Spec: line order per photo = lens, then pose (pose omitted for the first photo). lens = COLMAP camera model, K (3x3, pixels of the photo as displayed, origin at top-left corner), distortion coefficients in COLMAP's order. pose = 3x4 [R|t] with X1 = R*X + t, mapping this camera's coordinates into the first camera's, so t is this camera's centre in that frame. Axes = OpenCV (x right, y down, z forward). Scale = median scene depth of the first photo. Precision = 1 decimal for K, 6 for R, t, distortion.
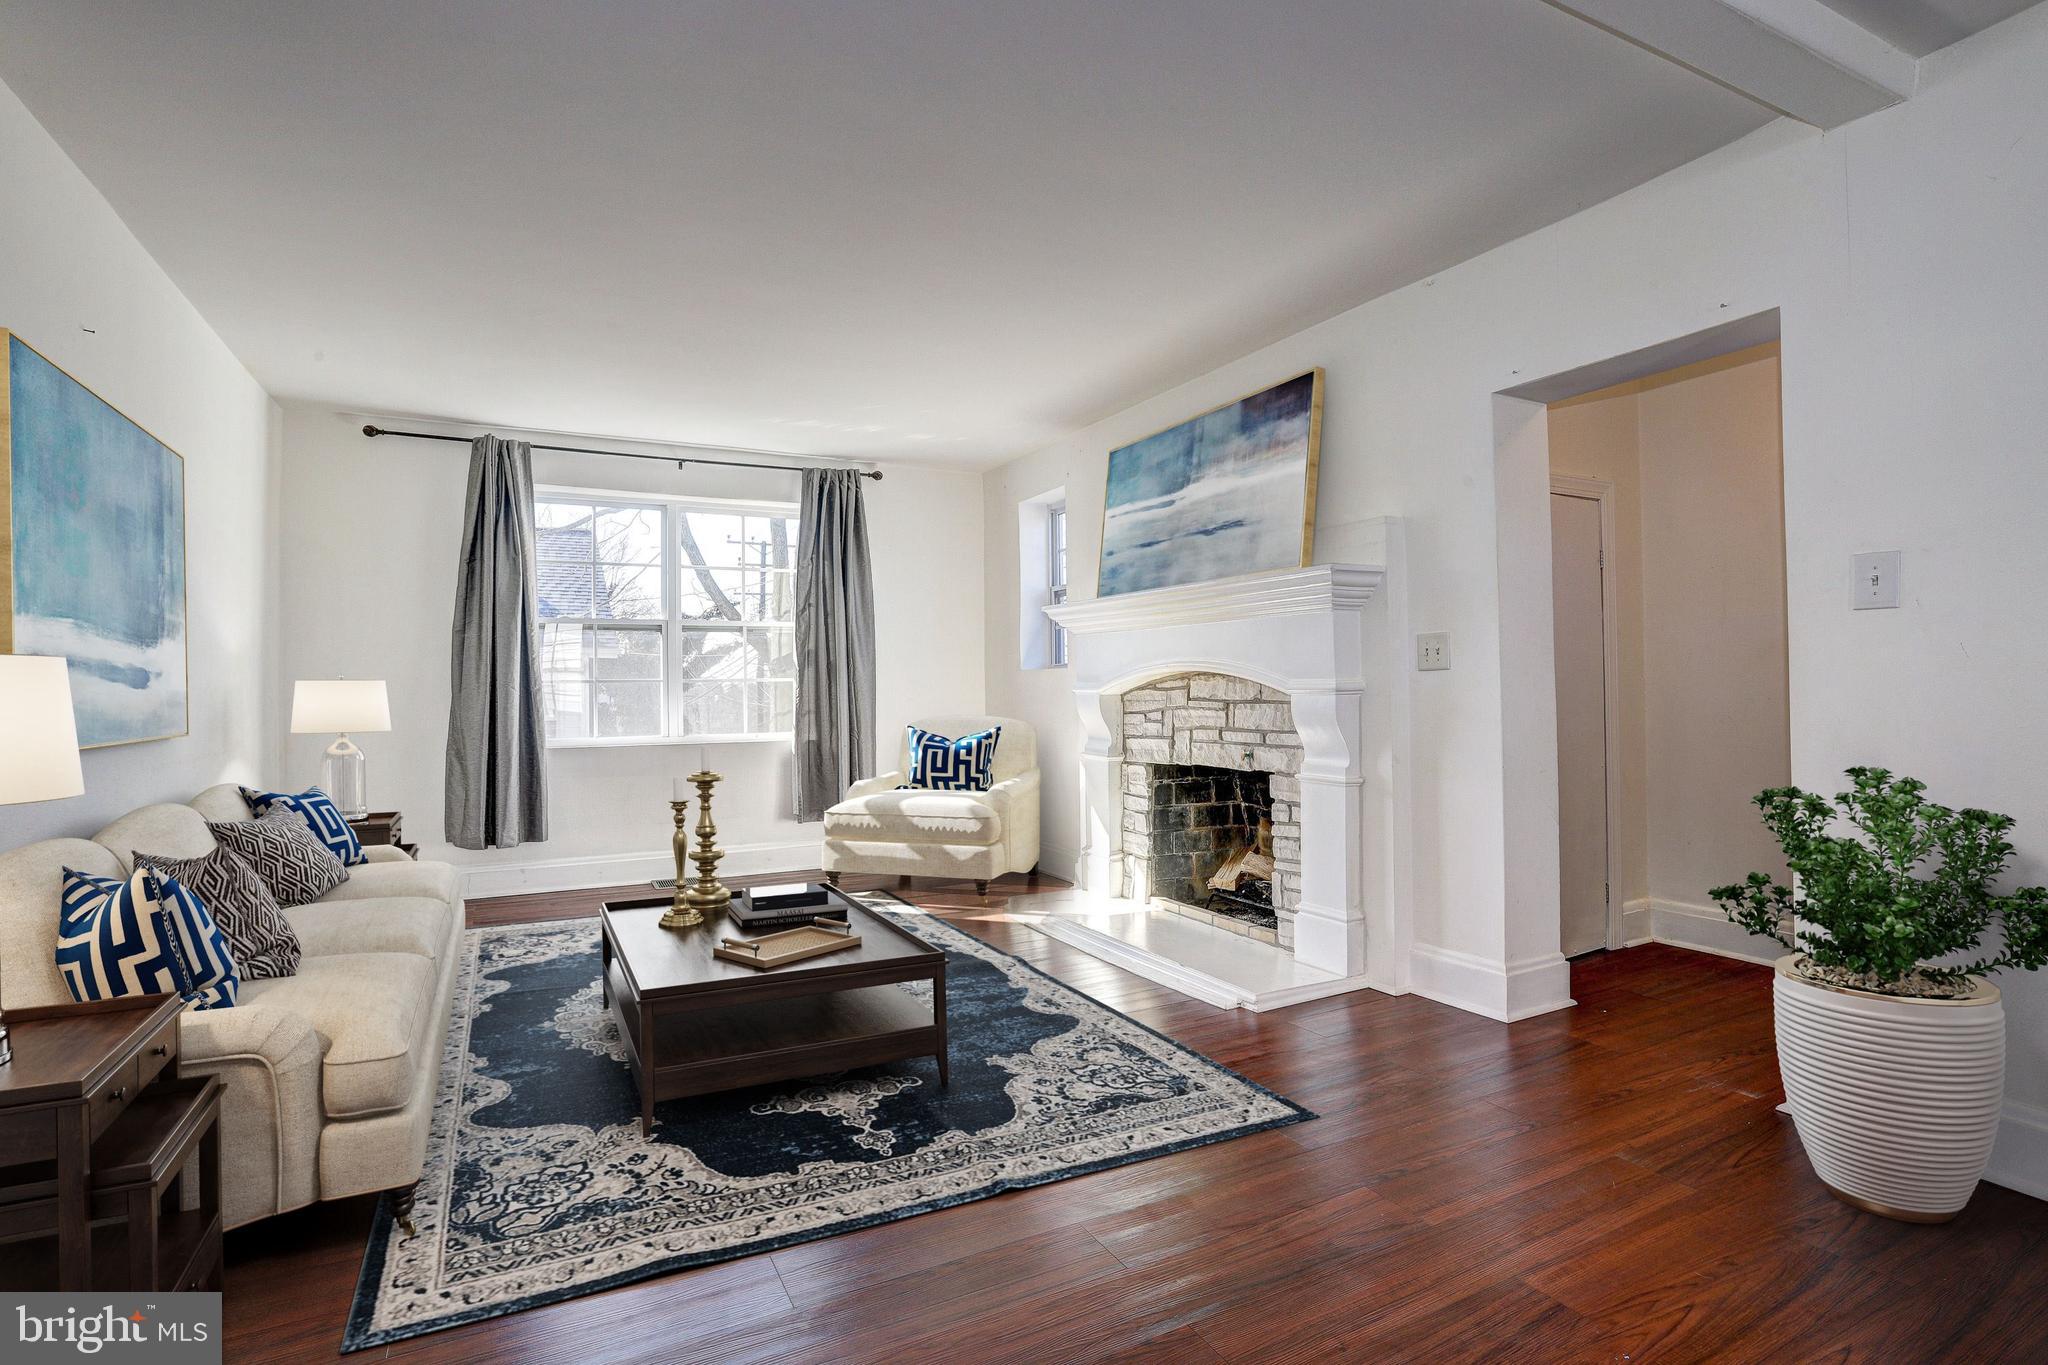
lens RADIAL K [[990.5, 0, 1037.5], [0, 990.5, 679.4], [0, 0, 1]] dist [-0.004739, 0.000268]
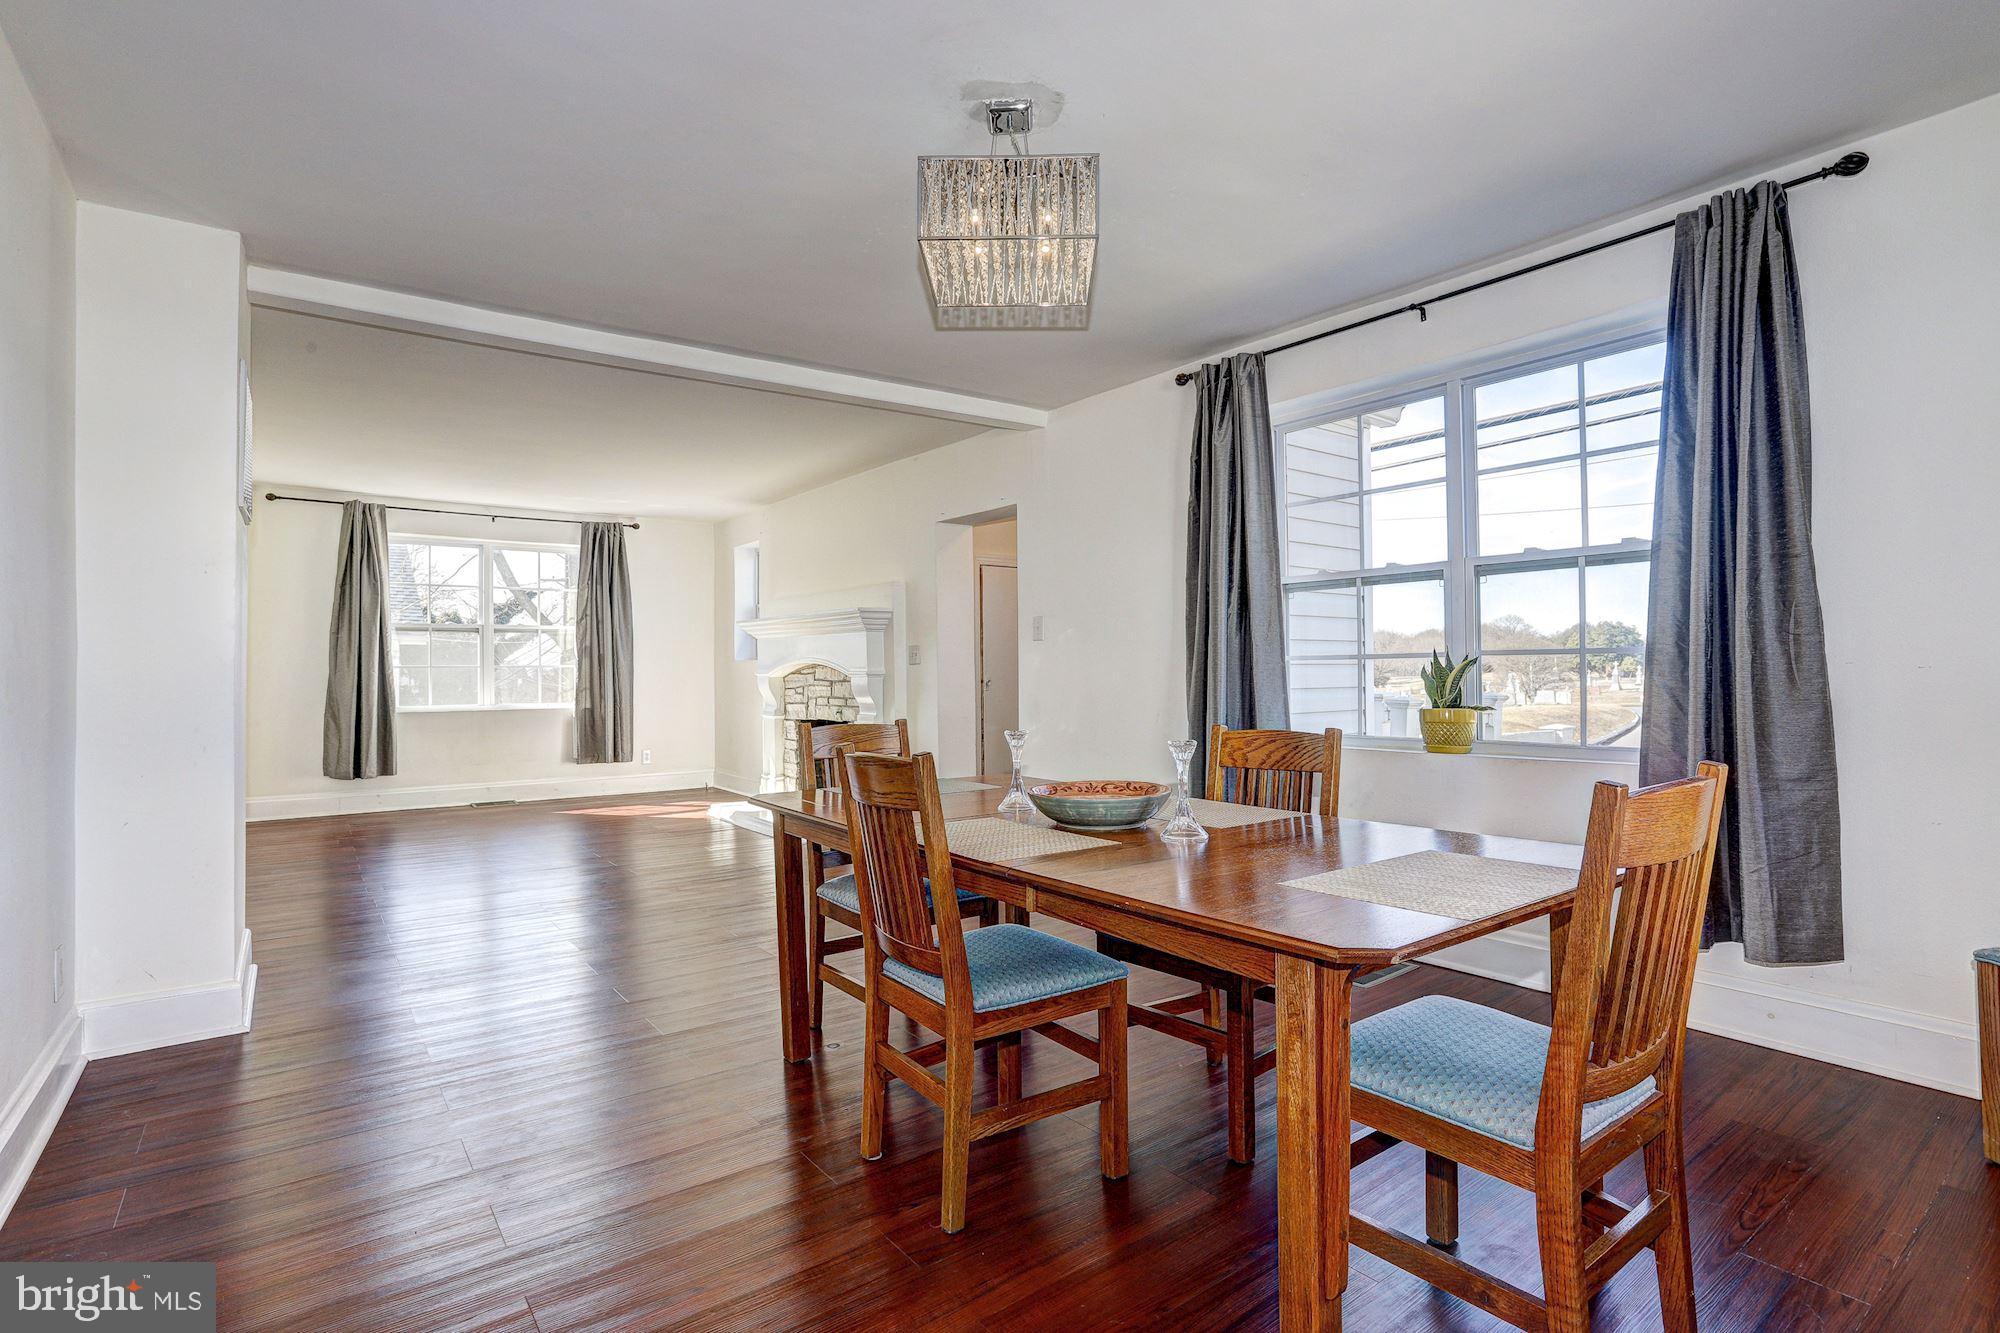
lens RADIAL K [[967.3, 0, 986.4], [0, 967.3, 669.4], [0, 0, 1]] dist [-0.004739, 0.000268]
pose [[0.991517, 0.004611, 0.129898, 0.188580], [-0.005292, 0.999974, 0.004903, -0.006176], [-0.129872, -0.005549, 0.991515, -0.542847]]
